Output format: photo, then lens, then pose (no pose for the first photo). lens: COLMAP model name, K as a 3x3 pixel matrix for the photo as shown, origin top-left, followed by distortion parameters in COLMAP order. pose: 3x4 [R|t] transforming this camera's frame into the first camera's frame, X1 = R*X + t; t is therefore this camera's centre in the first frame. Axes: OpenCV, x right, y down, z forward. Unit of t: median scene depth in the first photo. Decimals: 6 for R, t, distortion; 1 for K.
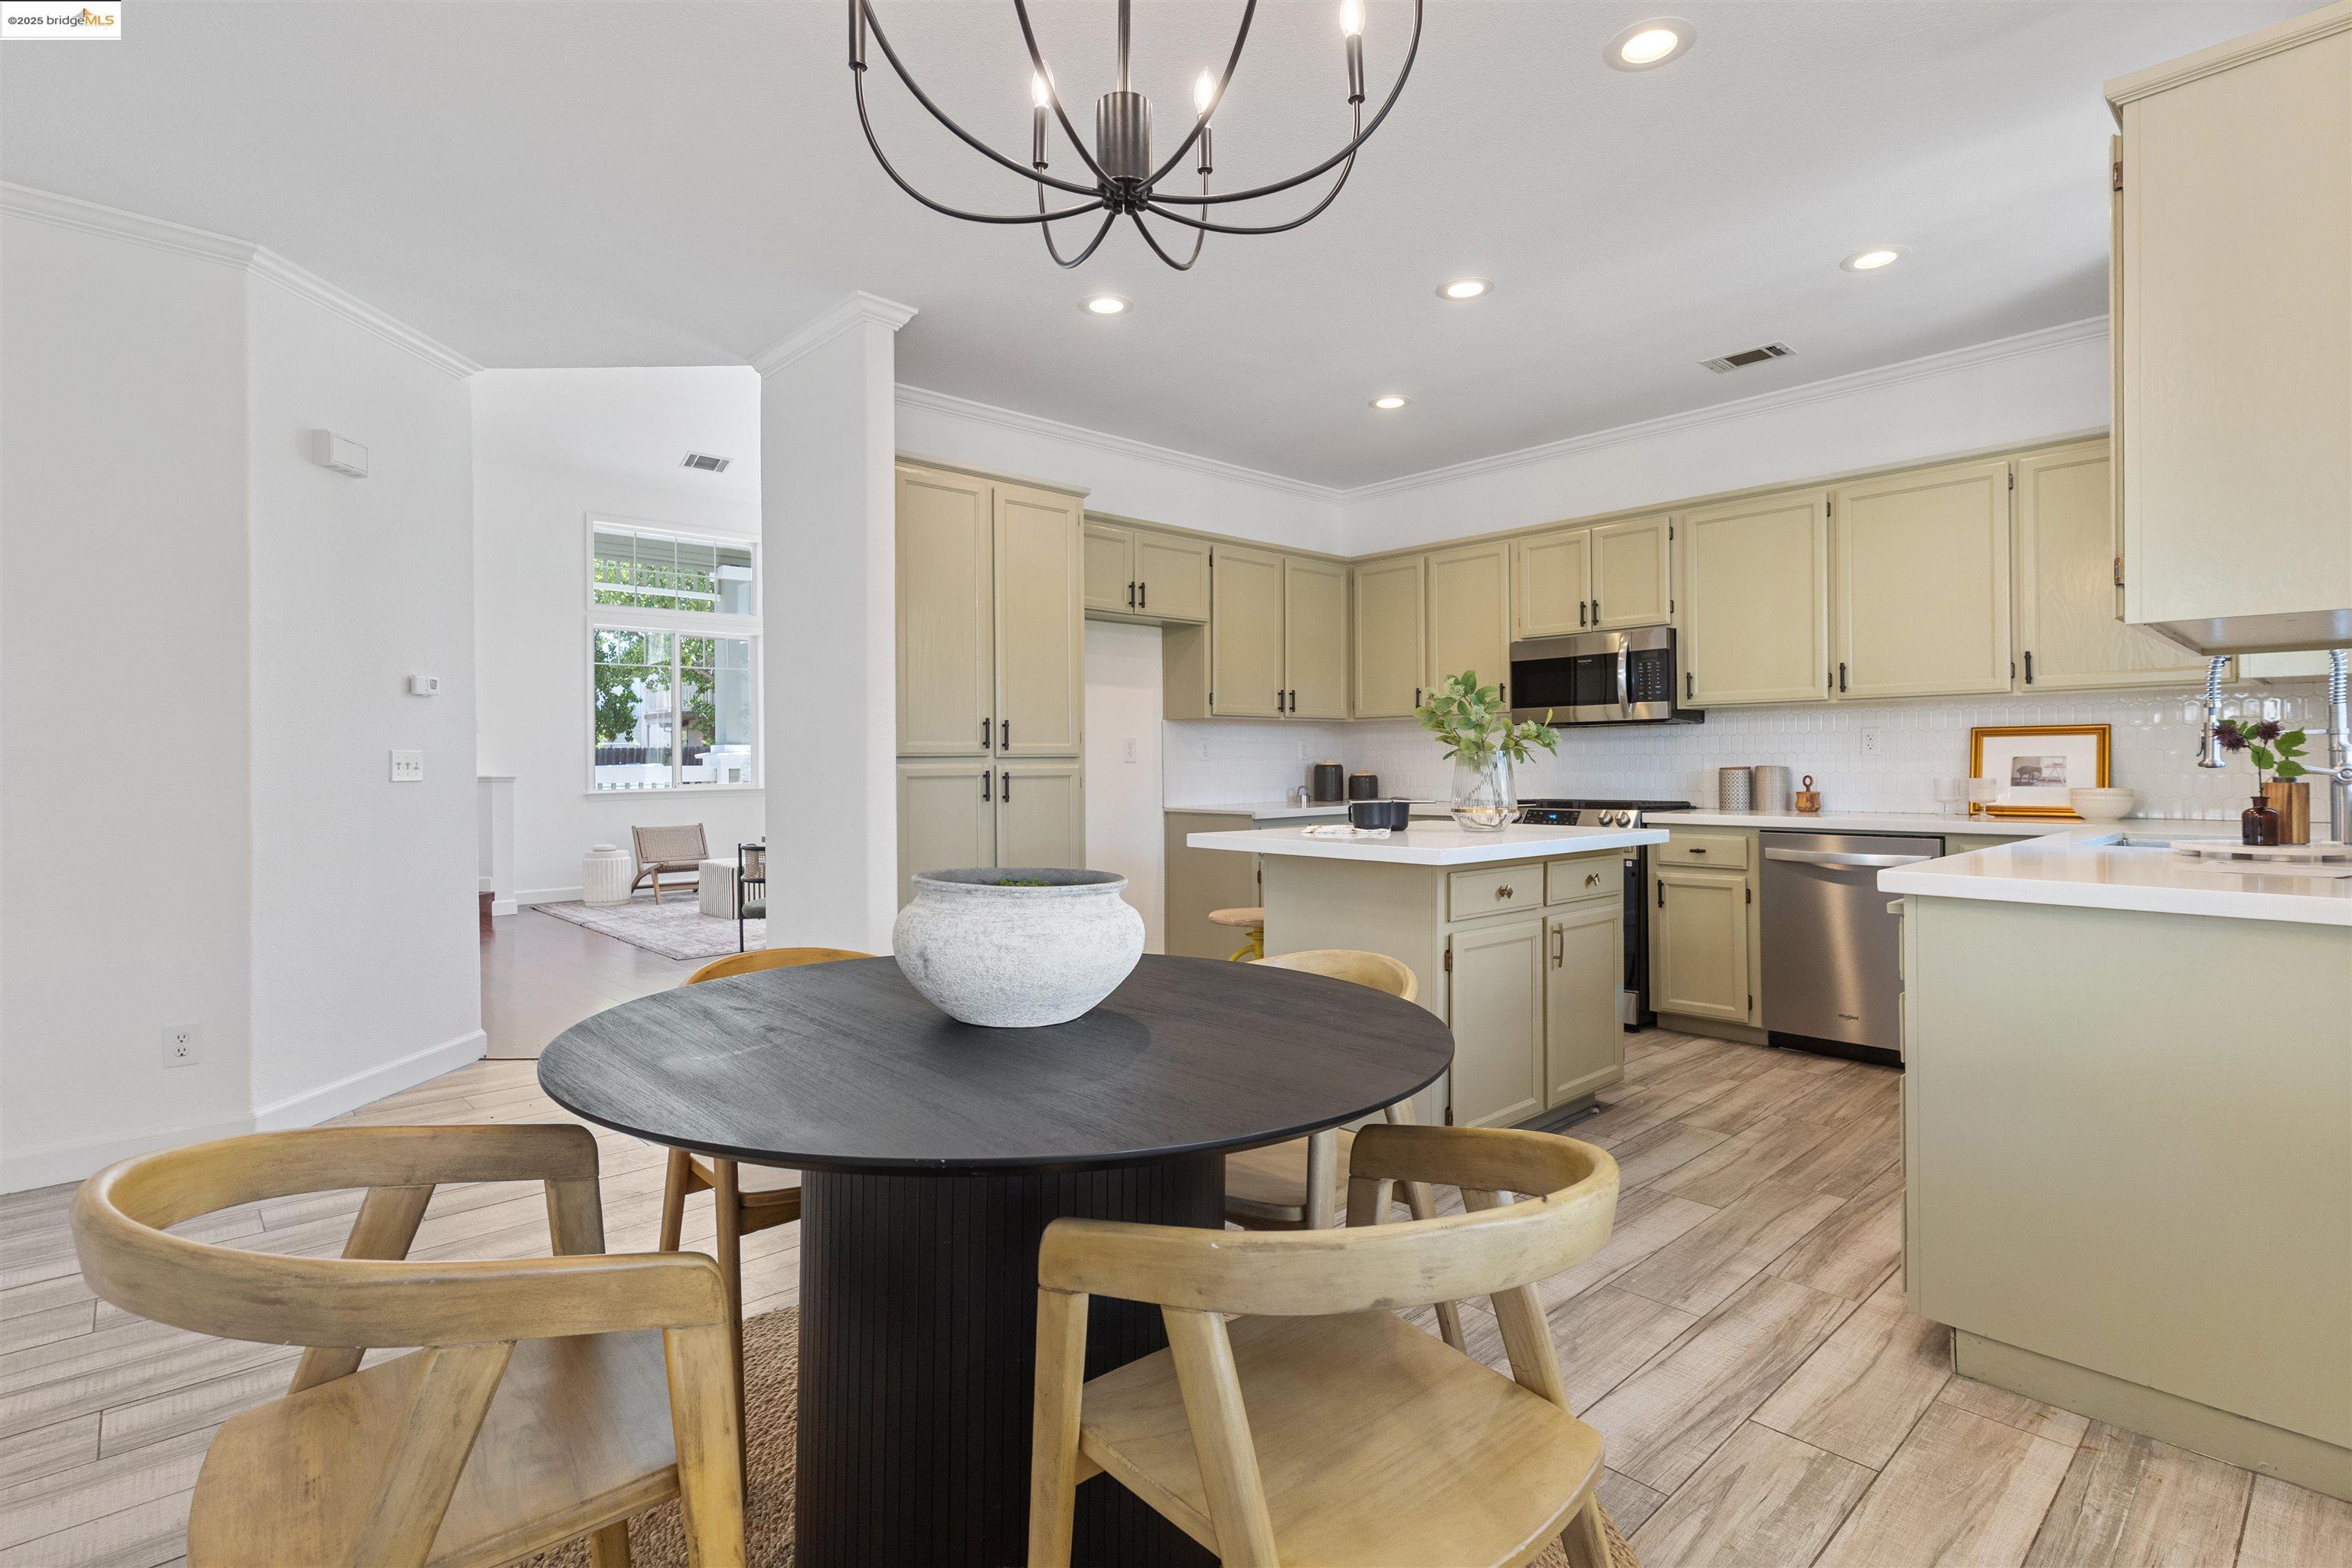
lens RADIAL K [[1082.6, 0, 1153.2], [0, 1082.6, 784.8], [0, 0, 1]] dist [-0.017923, 0.000192]
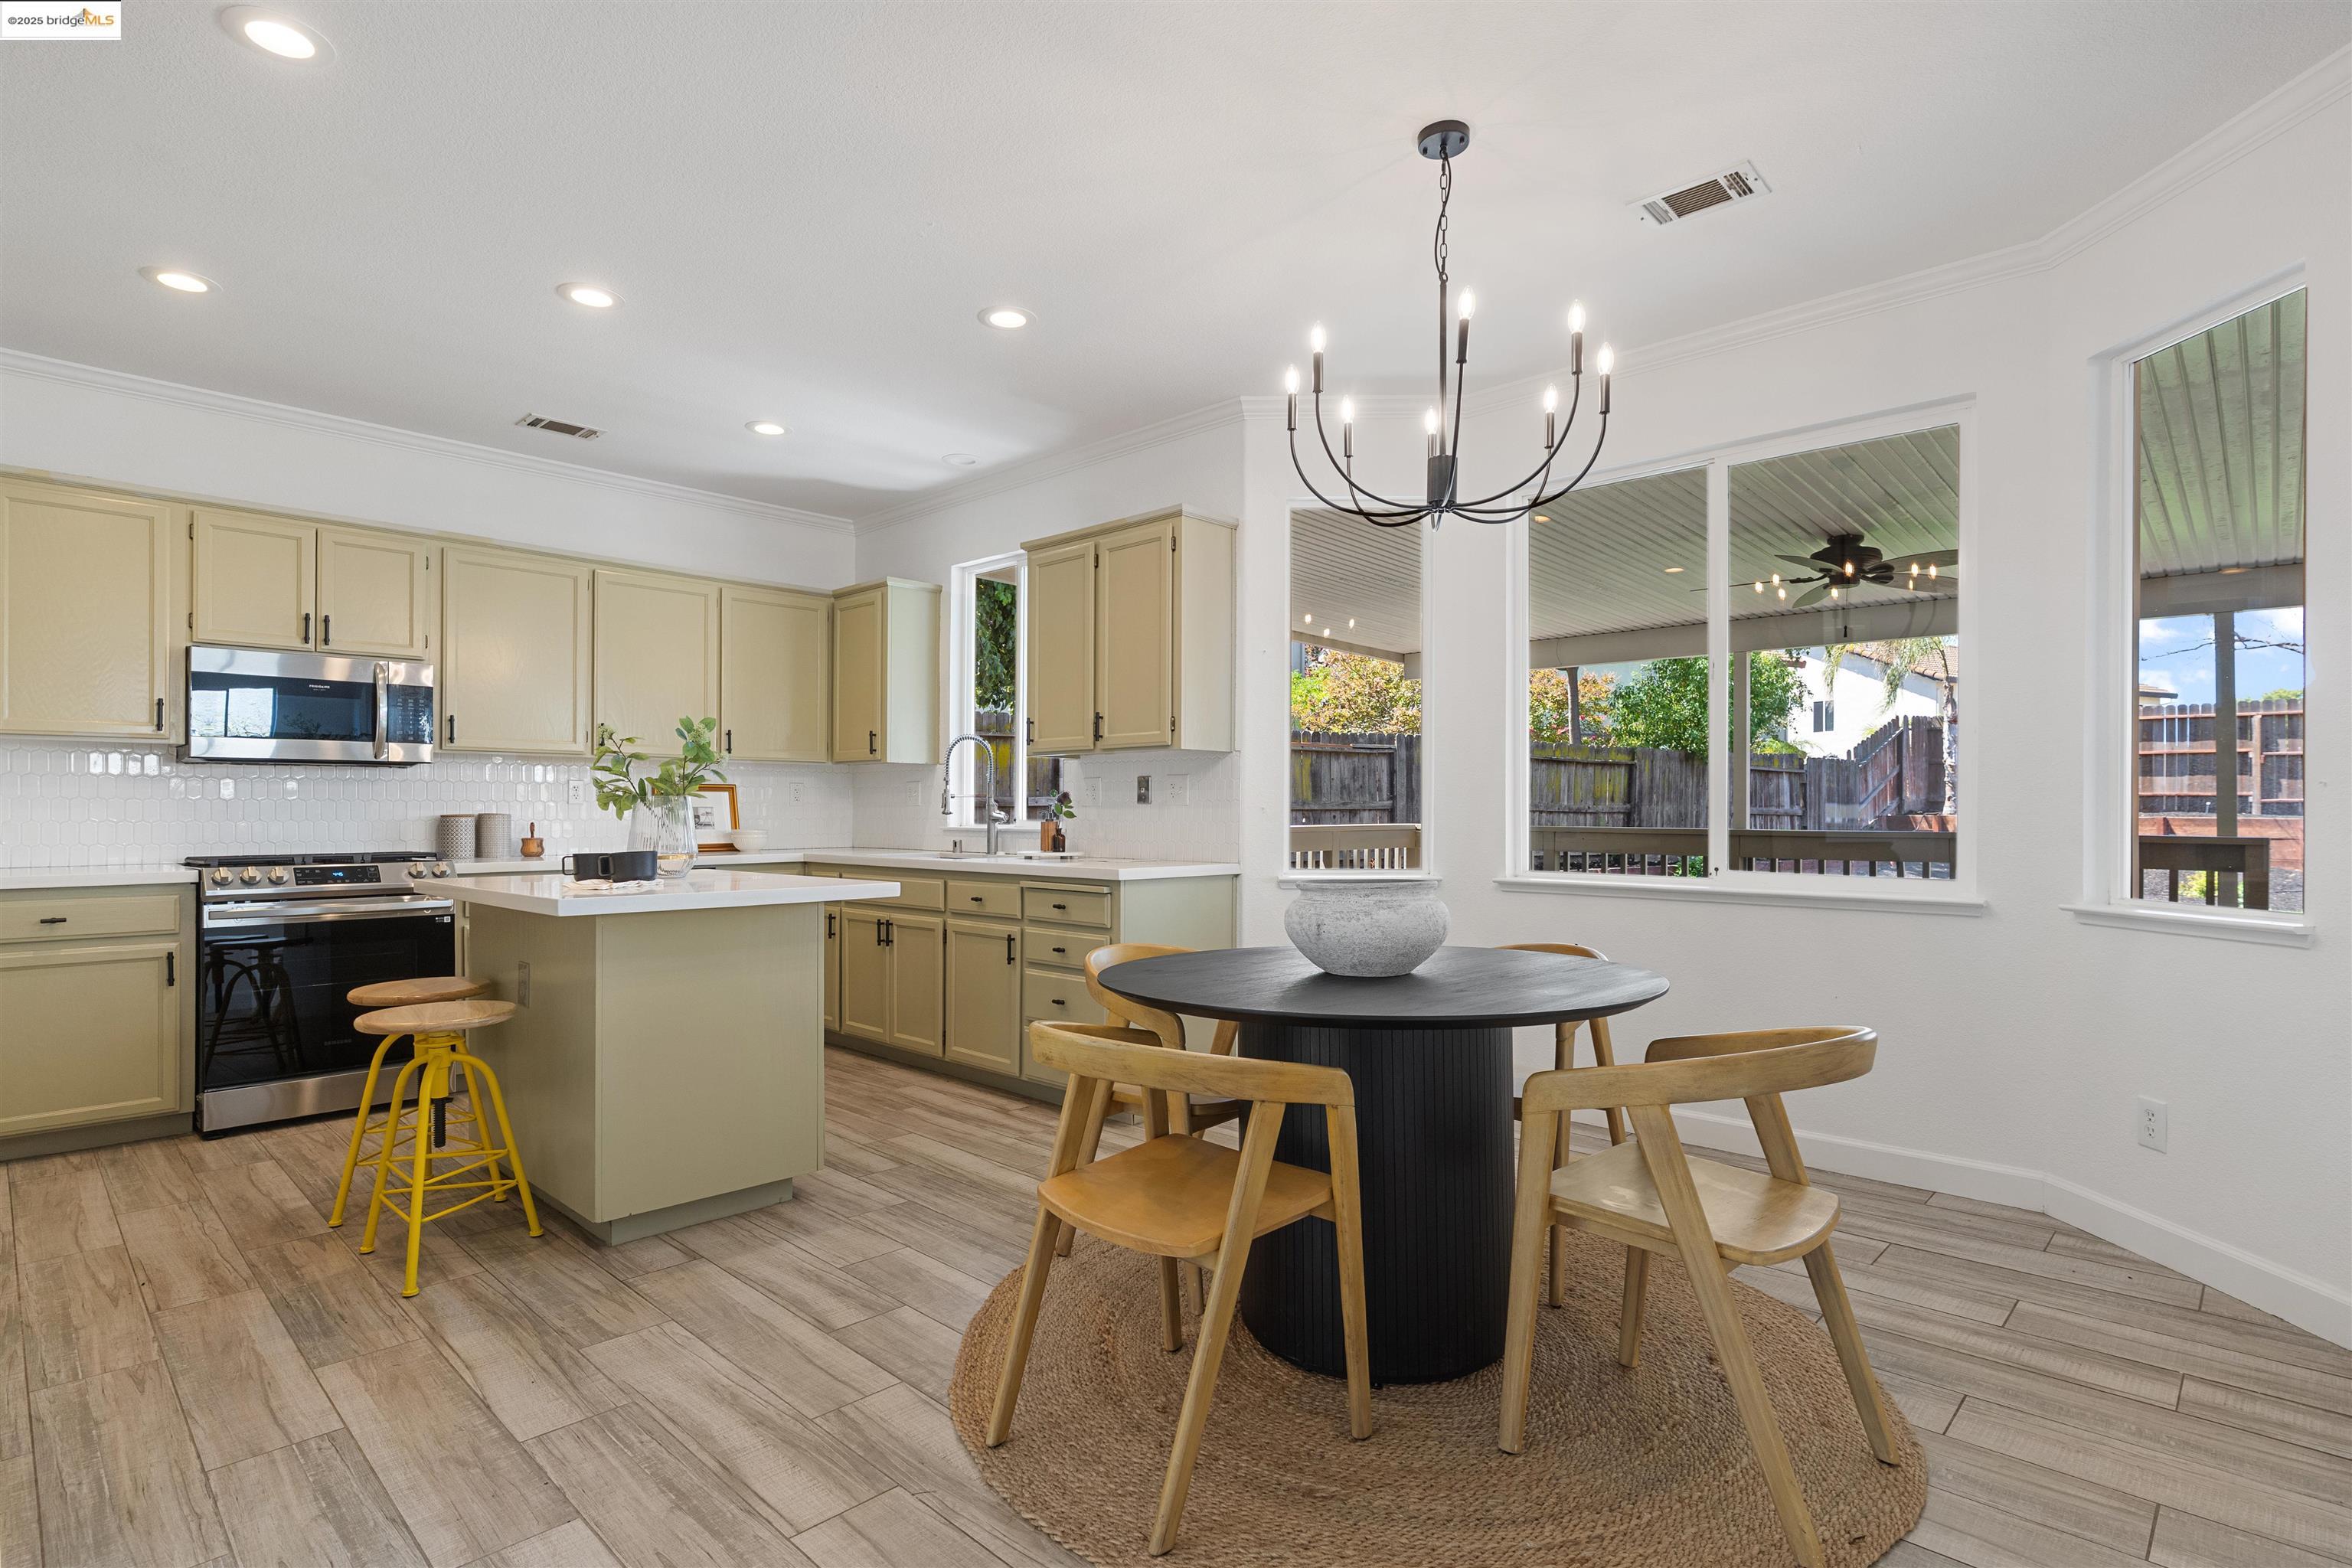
lens RADIAL K [[1142.3, 0, 1164.2], [0, 1142.3, 800.6], [0, 0, 1]] dist [-0.007777, 0.001291]
pose [[-0.057575, 0.016727, 0.998201, -0.588575], [0.022158, 0.999635, -0.015473, 0.001064], [-0.998095, 0.021228, -0.057925, 0.471540]]
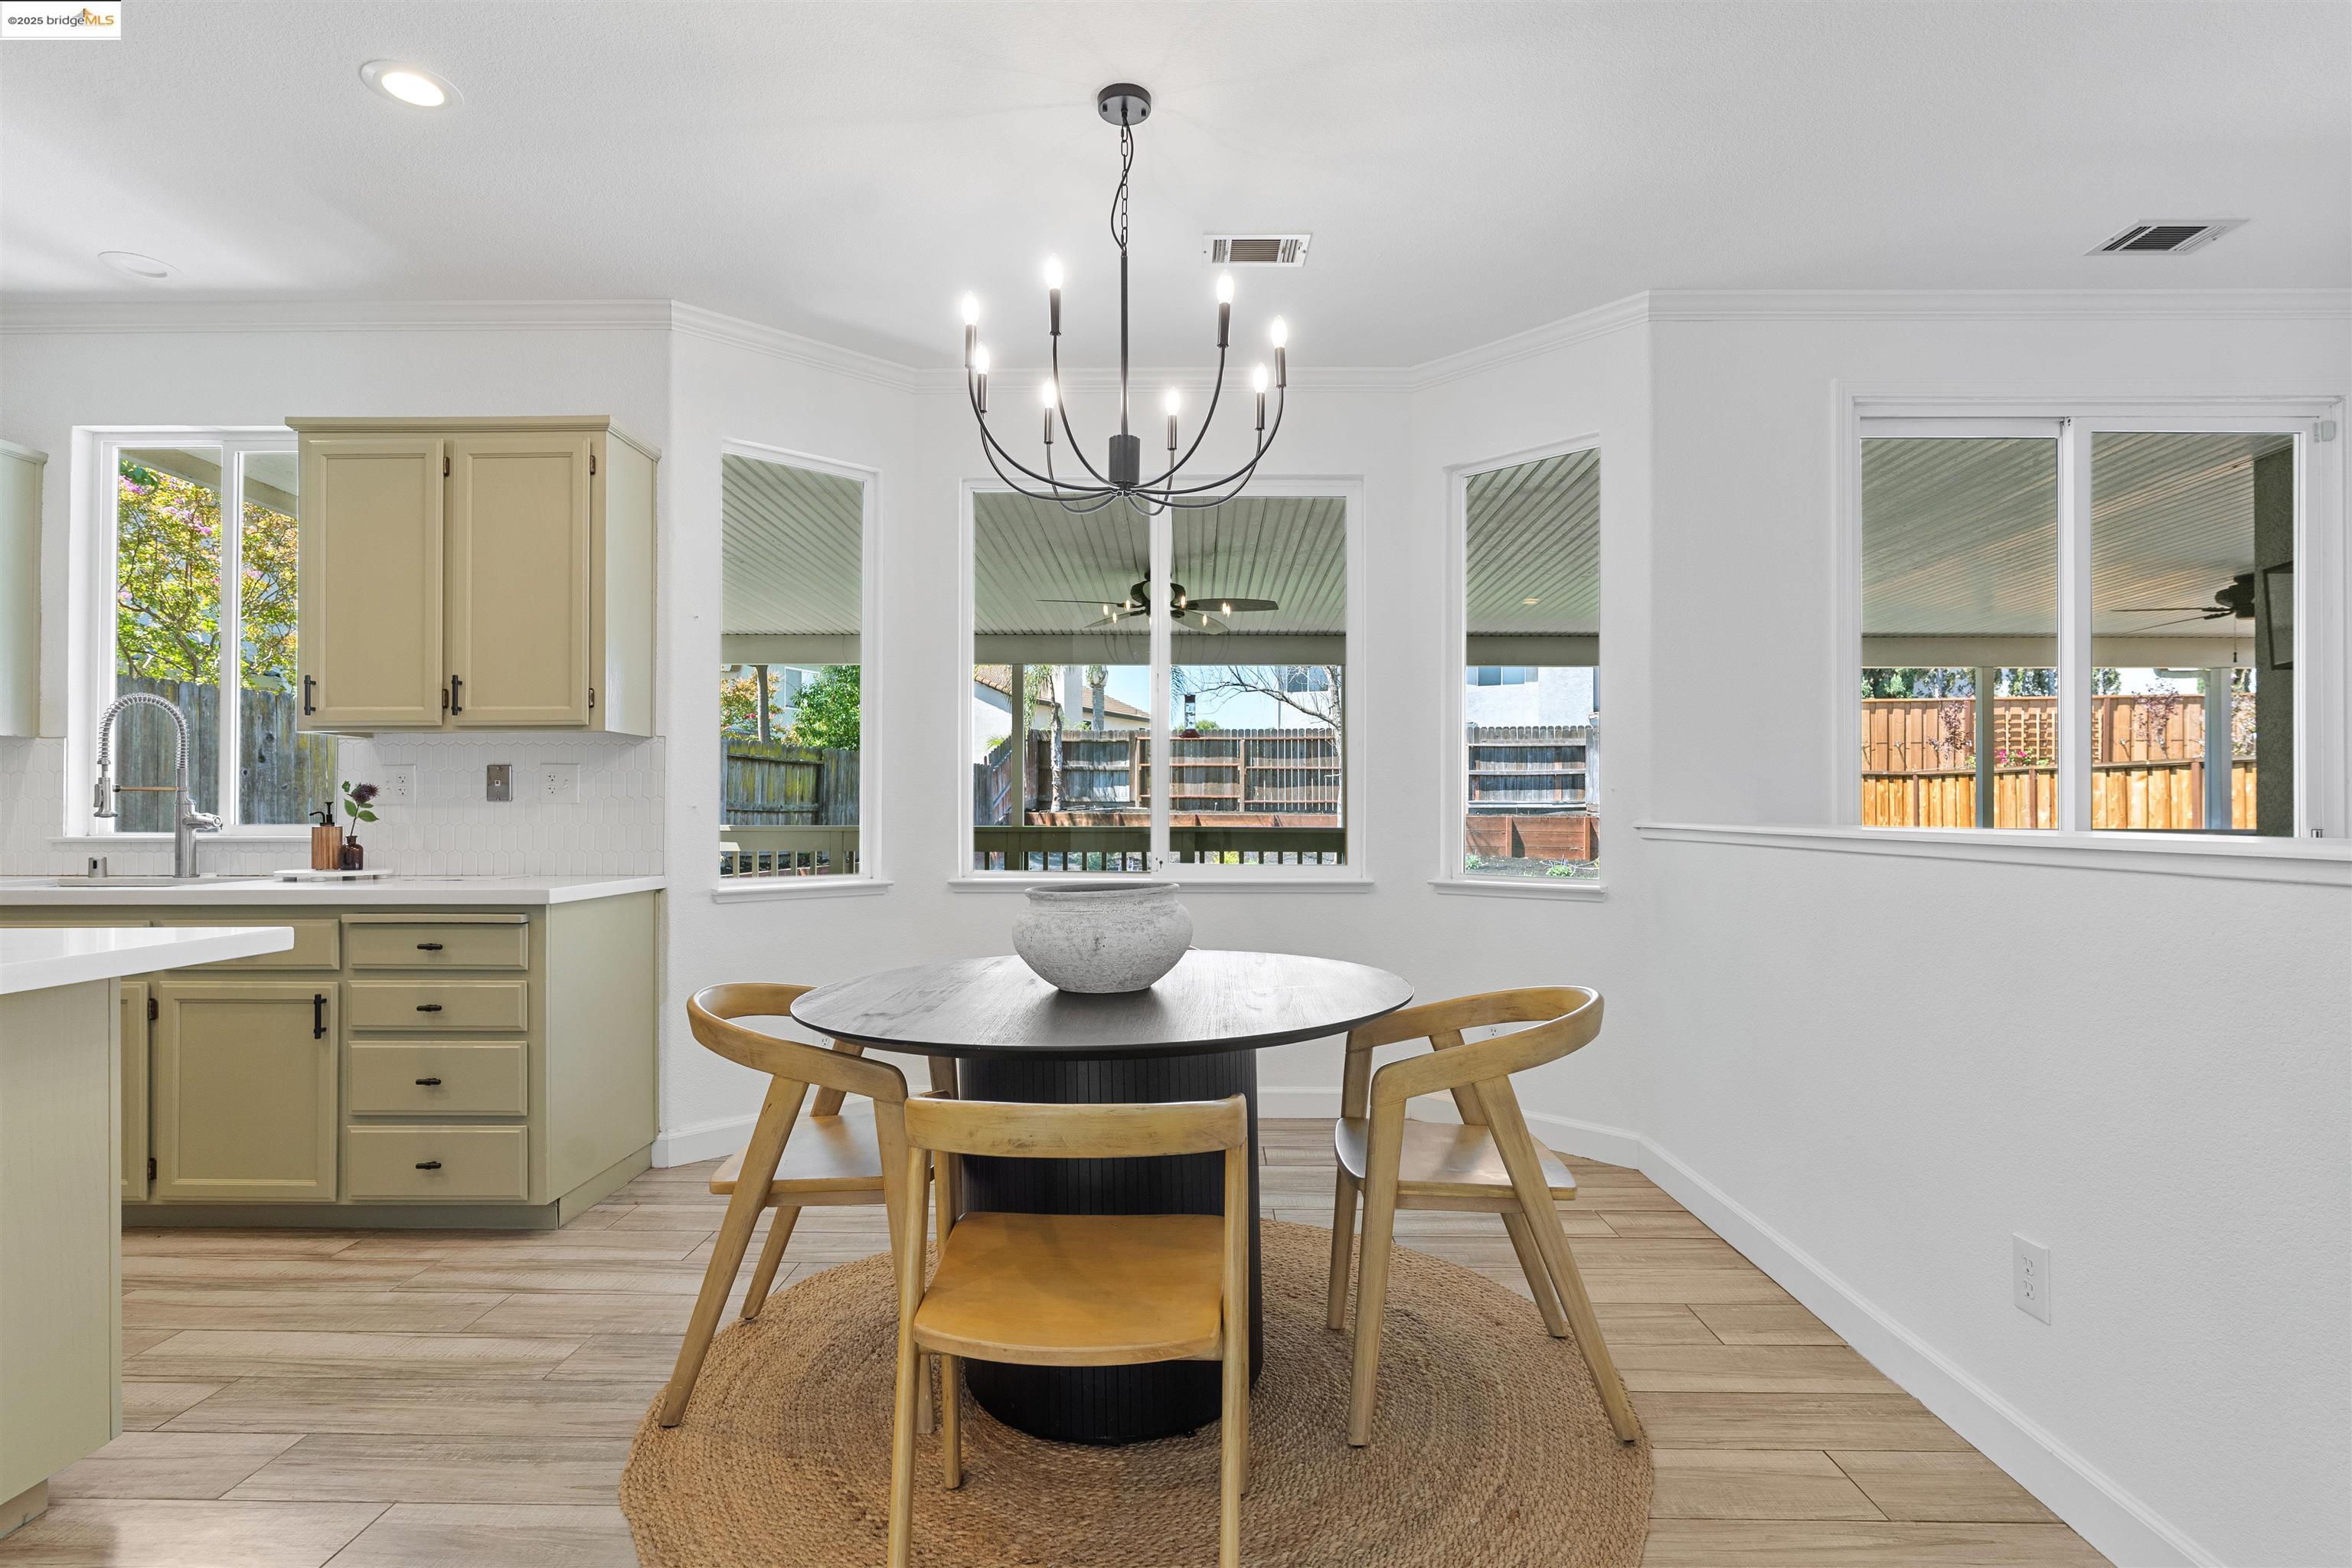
lens RADIAL K [[1142.3, 0, 1164.2], [0, 1142.3, 800.6], [0, 0, 1]] dist [-0.007777, 0.001291]
pose [[-0.719801, 0.014583, 0.694027, -0.409435], [0.023188, 0.999726, 0.003044, -0.005249], [-0.693793, 0.018284, -0.719942, 0.686391]]
